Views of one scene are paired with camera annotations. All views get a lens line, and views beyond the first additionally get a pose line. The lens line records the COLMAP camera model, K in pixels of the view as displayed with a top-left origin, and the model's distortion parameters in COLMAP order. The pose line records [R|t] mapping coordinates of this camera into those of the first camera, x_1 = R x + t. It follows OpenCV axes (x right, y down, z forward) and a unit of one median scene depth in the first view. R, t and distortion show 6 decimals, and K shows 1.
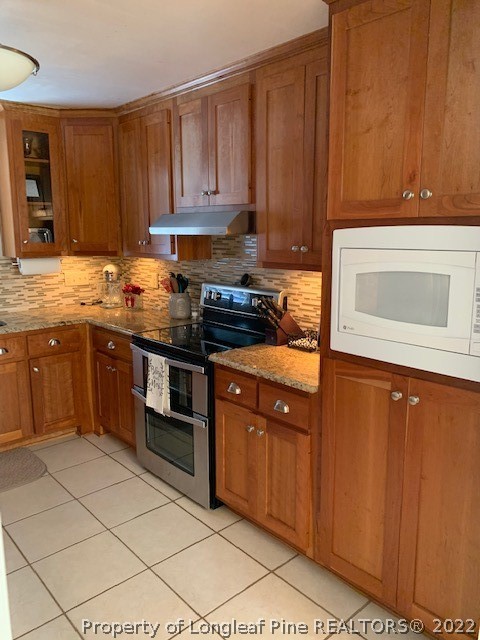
lens RADIAL K [[484.4, 0, 240.0], [0, 484.4, 320.0], [0, 0, 1]] dist [0.081954, -0.155292]
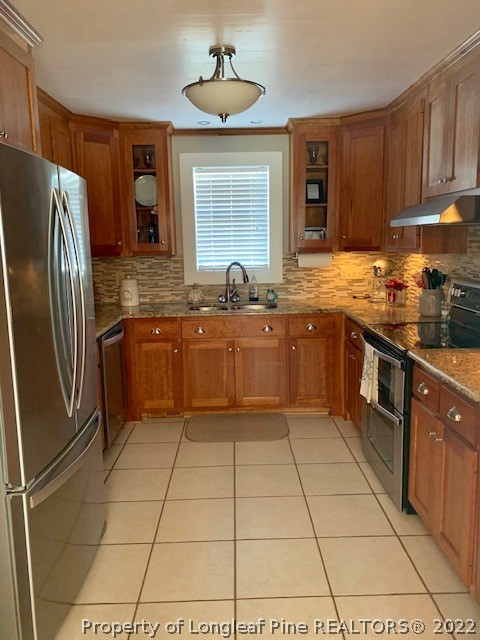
lens RADIAL K [[484.4, 0, 240.0], [0, 484.4, 320.0], [0, 0, 1]] dist [0.081954, -0.155292]
pose [[0.751907, 0.093938, -0.652542, 0.221503], [-0.099474, 0.994630, 0.028563, 0.013418], [0.651721, 0.043434, 0.757214, 0.040189]]
